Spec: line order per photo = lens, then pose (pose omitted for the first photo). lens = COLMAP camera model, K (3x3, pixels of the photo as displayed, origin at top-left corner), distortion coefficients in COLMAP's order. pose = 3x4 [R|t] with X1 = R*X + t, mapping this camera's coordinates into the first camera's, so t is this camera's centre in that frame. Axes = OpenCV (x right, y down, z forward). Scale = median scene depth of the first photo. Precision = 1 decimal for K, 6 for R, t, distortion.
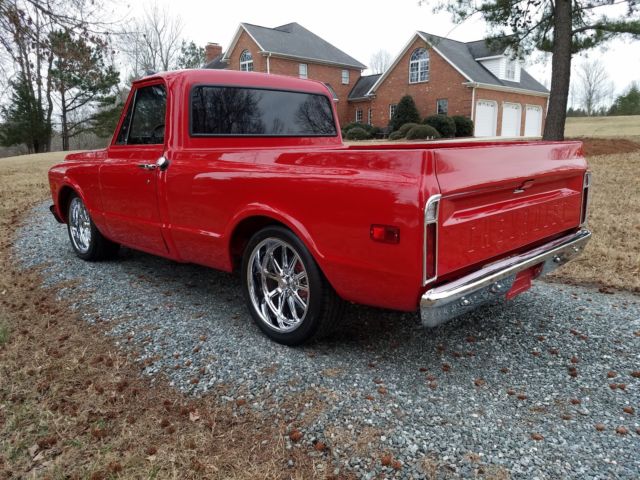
lens RADIAL K [[524.1, 0, 320.0], [0, 524.1, 240.0], [0, 0, 1]] dist [0.107284, -0.189855]
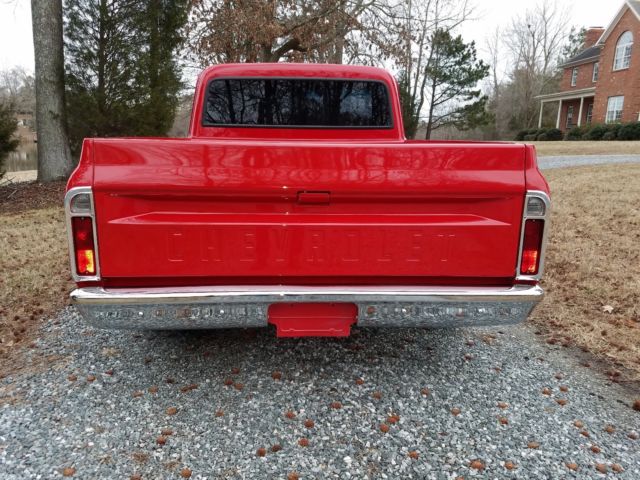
lens RADIAL K [[524.1, 0, 320.0], [0, 524.1, 240.0], [0, 0, 1]] dist [0.107284, -0.189855]
pose [[0.726141, 0.167719, -0.666776, 0.117528], [-0.160276, 0.984365, 0.073058, -0.012893], [0.668604, 0.053818, 0.741669, 0.058289]]
